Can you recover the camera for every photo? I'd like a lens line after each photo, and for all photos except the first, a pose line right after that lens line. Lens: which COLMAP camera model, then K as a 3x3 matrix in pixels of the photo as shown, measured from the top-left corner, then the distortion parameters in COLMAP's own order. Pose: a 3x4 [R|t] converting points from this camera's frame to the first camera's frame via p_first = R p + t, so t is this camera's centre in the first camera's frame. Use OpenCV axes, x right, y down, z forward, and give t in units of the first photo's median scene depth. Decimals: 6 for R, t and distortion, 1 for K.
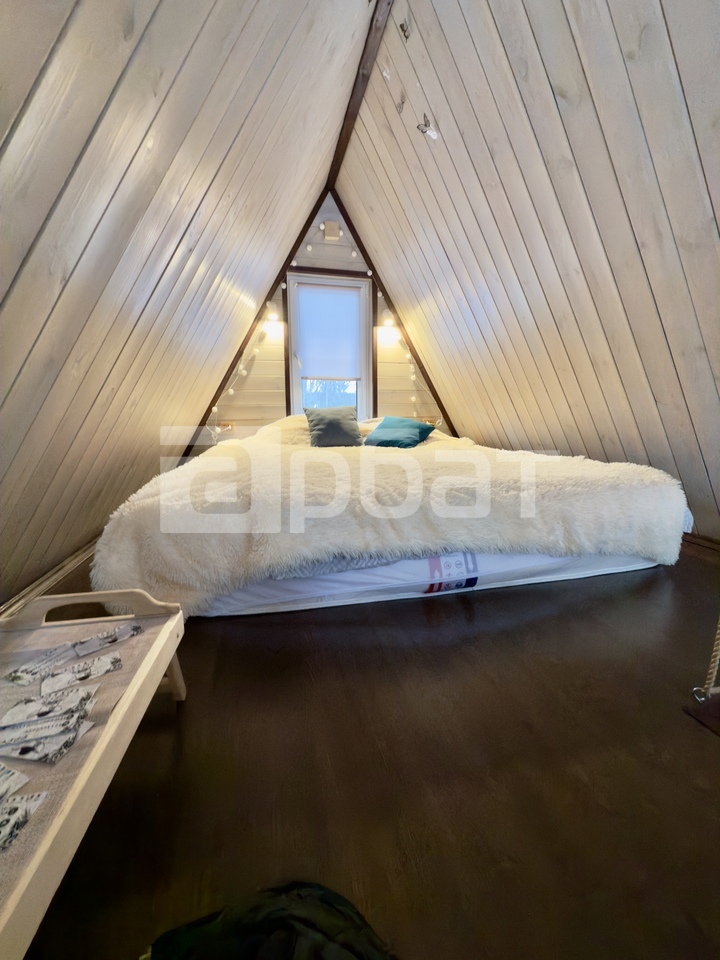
lens RADIAL K [[380.8, 0, 360.0], [0, 380.8, 480.0], [0, 0, 1]] dist [0.000361, -0.000364]
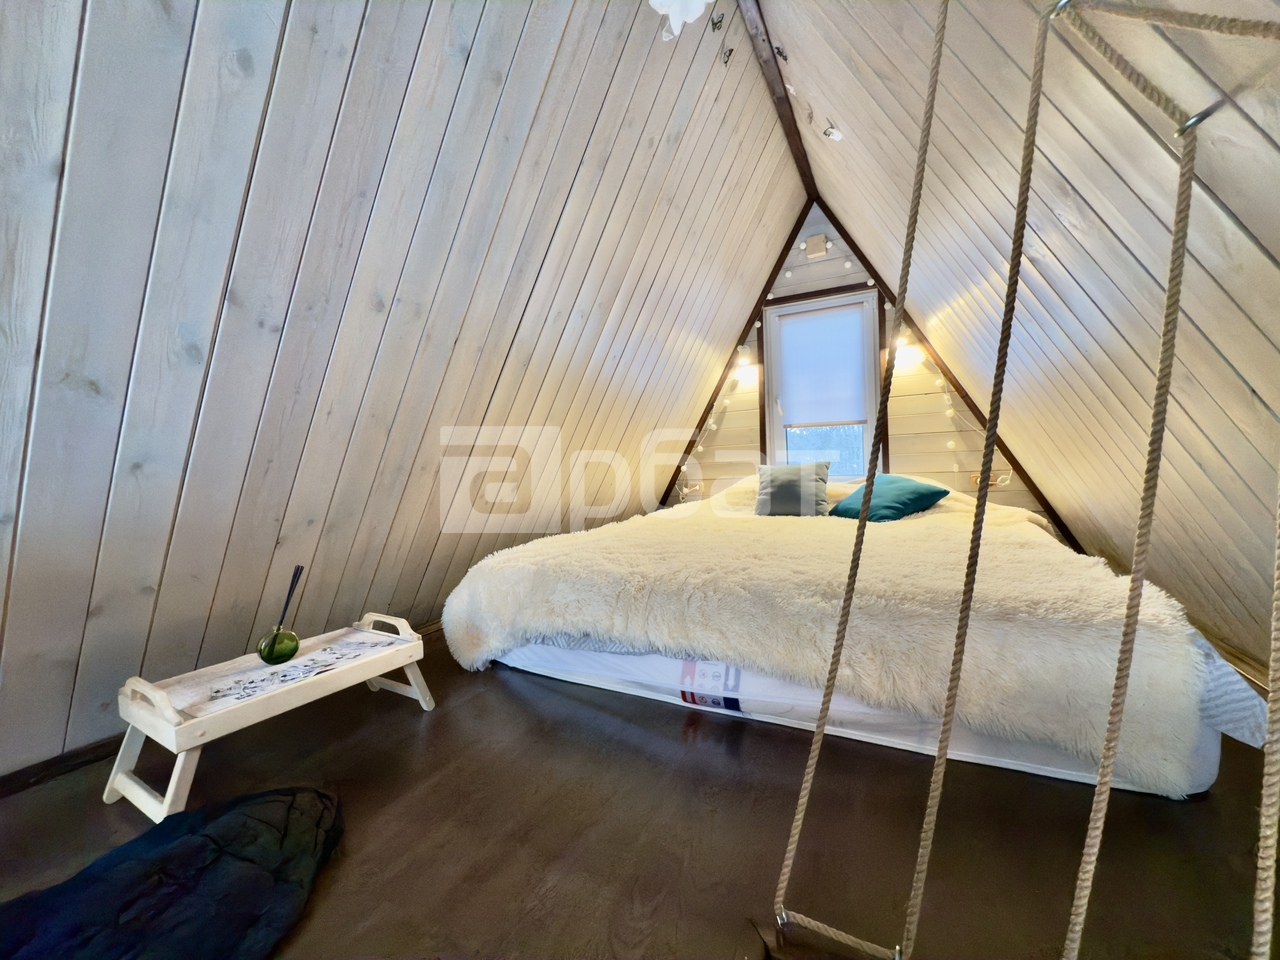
lens RADIAL K [[507.7, 0, 637.1], [0, 507.7, 480.8], [0, 0, 1]] dist [0.000361, -0.000364]
pose [[0.757202, -0.003898, -0.653169, 0.337721], [-0.076318, 0.992605, -0.094397, -0.031767], [0.648707, 0.121326, 0.751305, 0.006984]]
